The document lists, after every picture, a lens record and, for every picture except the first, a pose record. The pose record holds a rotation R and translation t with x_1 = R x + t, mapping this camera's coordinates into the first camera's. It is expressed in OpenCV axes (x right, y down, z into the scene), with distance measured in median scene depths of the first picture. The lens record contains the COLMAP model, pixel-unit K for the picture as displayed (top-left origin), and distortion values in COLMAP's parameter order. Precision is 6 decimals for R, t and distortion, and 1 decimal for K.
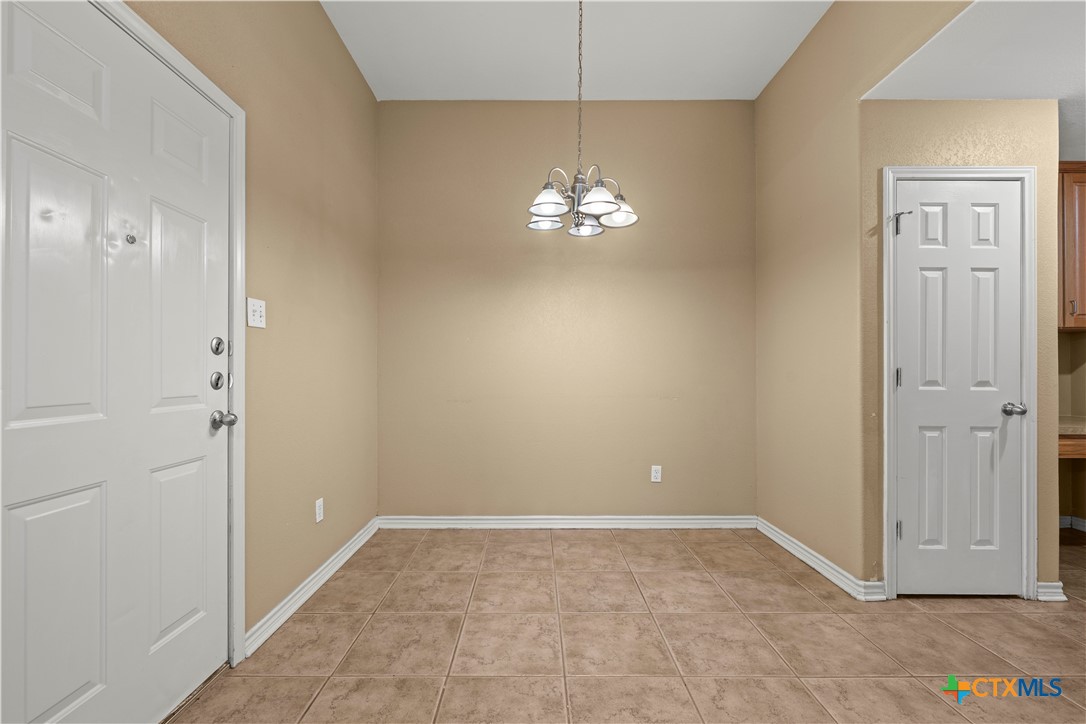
lens RADIAL K [[447.3, 0, 539.4], [0, 447.3, 370.6], [0, 0, 1]] dist [-0.002882, -0.000180]
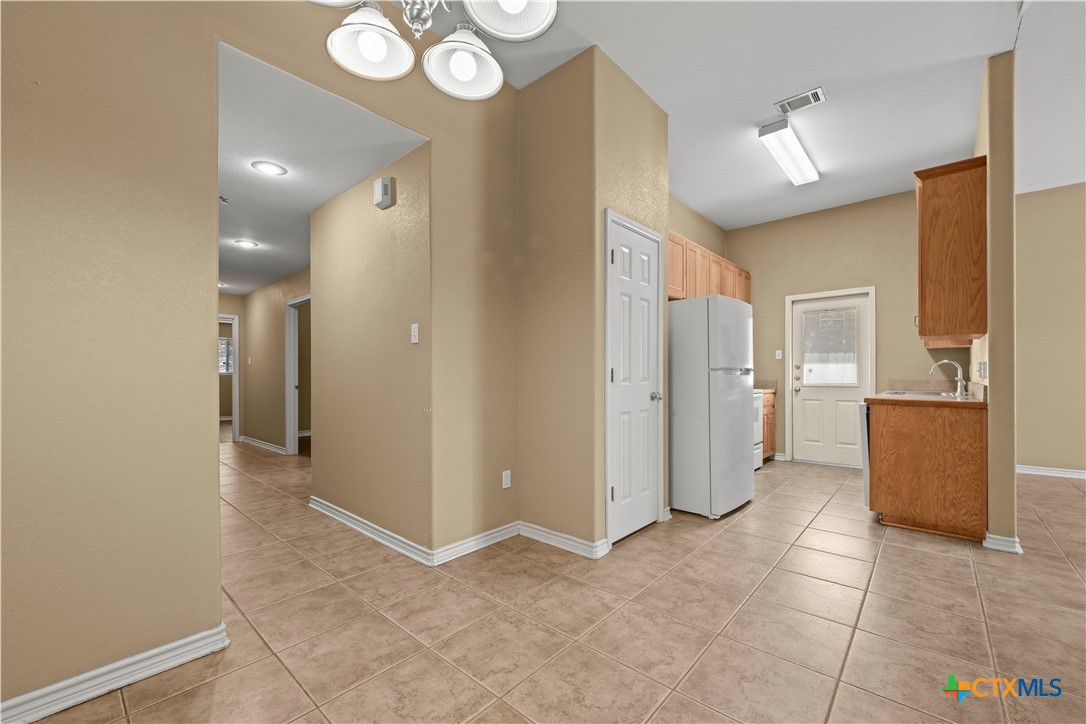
lens RADIAL K [[447.3, 0, 543.3], [0, 447.3, 372.0], [0, 0, 1]] dist [-0.002882, -0.000180]
pose [[-0.741095, 0.000589, 0.671400, -0.336020], [-0.000704, 0.999998, -0.001654, 0.002761], [-0.671400, -0.001699, -0.741094, 1.452885]]
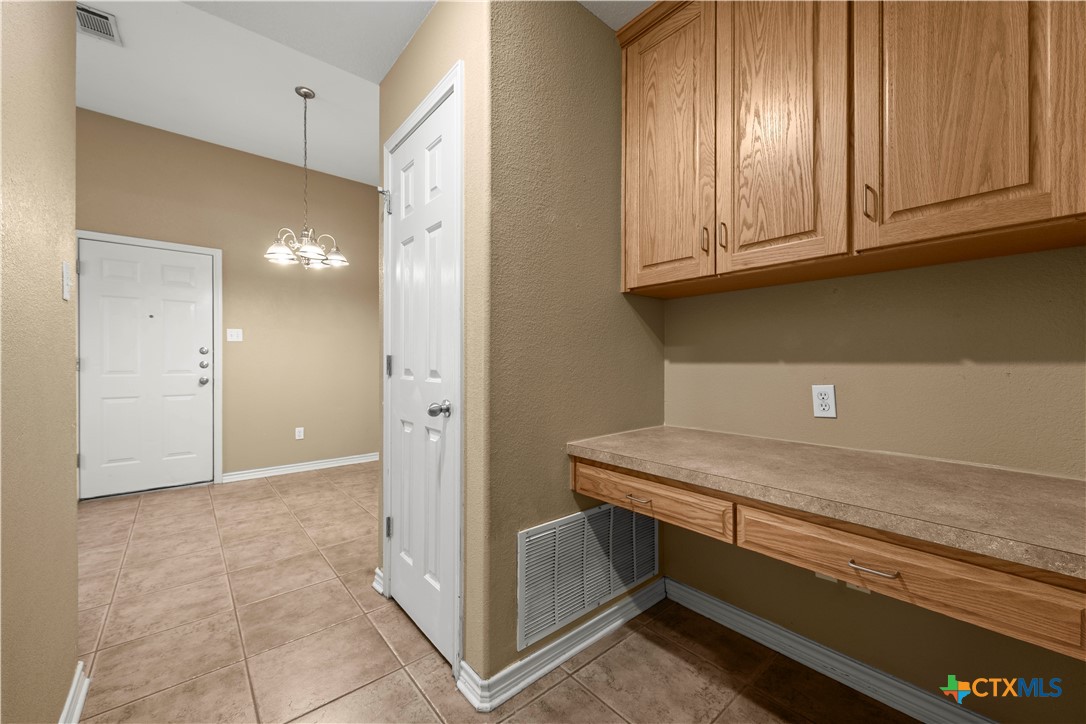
lens RADIAL K [[430.7, 0, 548.9], [0, 430.7, 358.6], [0, 0, 1]] dist [-0.004283, -0.000528]
pose [[0.648321, -0.007384, -0.761331, 2.048470], [0.007433, 0.999967, -0.003368, 0.009717], [0.761331, -0.003475, 0.648354, 0.797072]]
